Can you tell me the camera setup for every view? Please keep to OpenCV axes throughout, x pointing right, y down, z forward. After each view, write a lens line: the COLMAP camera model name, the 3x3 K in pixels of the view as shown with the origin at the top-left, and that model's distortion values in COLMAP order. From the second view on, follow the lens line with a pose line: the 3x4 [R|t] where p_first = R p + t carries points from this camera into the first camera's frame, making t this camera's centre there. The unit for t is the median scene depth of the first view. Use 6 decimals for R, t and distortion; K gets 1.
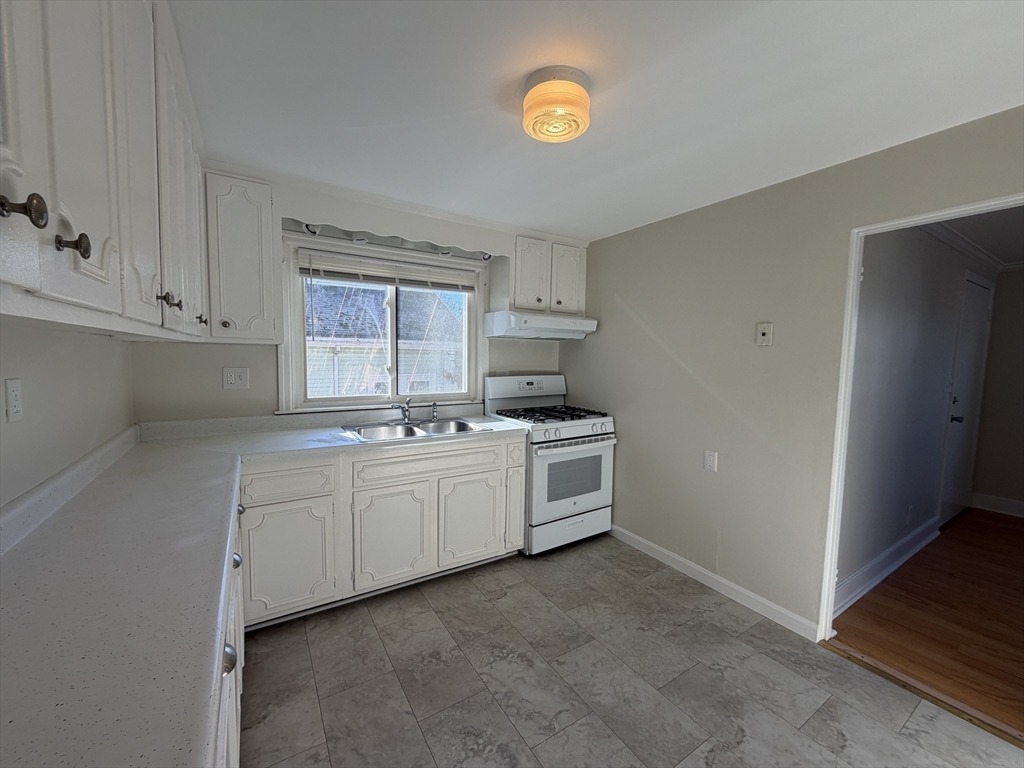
lens RADIAL K [[406.5, 0, 511.4], [0, 406.5, 385.7], [0, 0, 1]] dist [-0.002690, 0.000365]
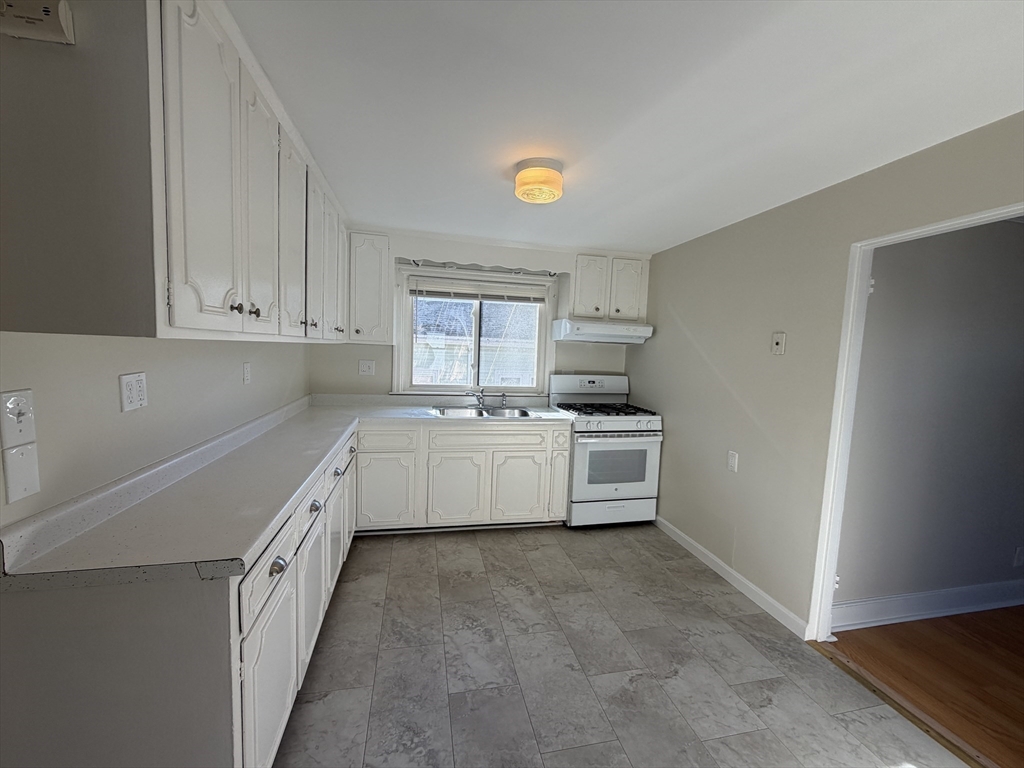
lens RADIAL K [[406.5, 0, 511.8], [0, 406.5, 386.3], [0, 0, 1]] dist [-0.002690, 0.000365]
pose [[0.941528, 0.051169, -0.333026, 0.309385], [-0.049789, 0.998679, 0.012683, 0.004148], [0.333235, 0.004640, 0.942832, -0.207204]]
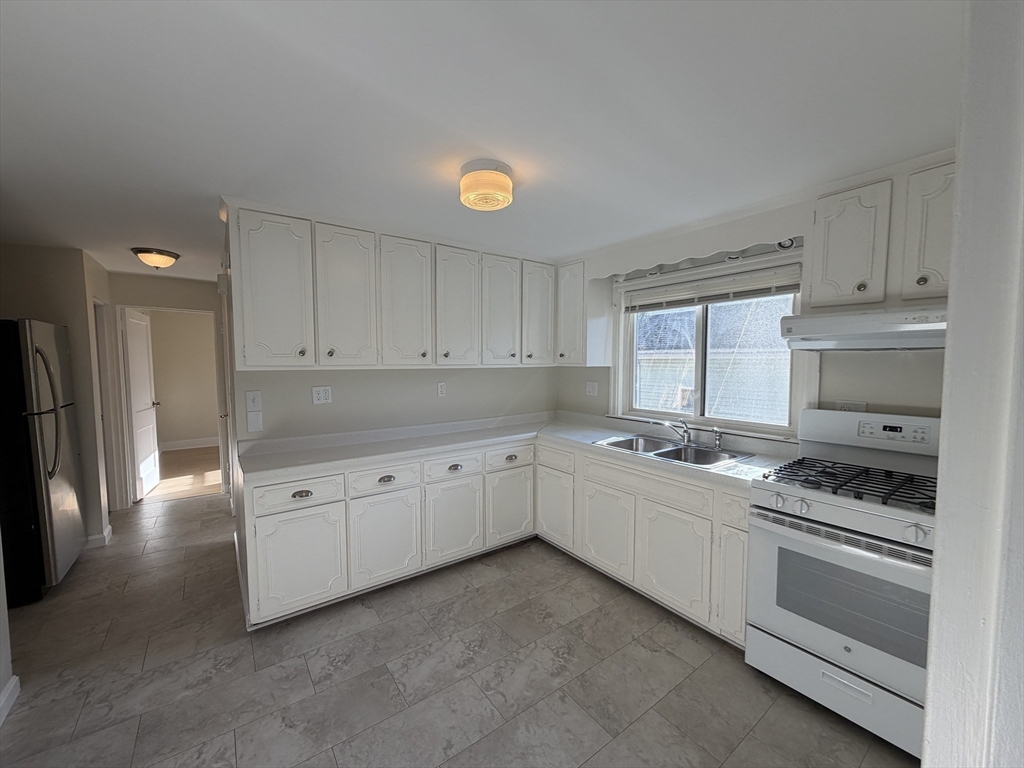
lens RADIAL K [[406.5, 0, 511.1], [0, 406.5, 385.8], [0, 0, 1]] dist [-0.002690, 0.000365]
pose [[0.063666, 0.046033, -0.996909, 0.835441], [-0.074310, 0.996381, 0.041263, -0.070964], [0.995201, 0.071454, 0.066856, 0.611184]]
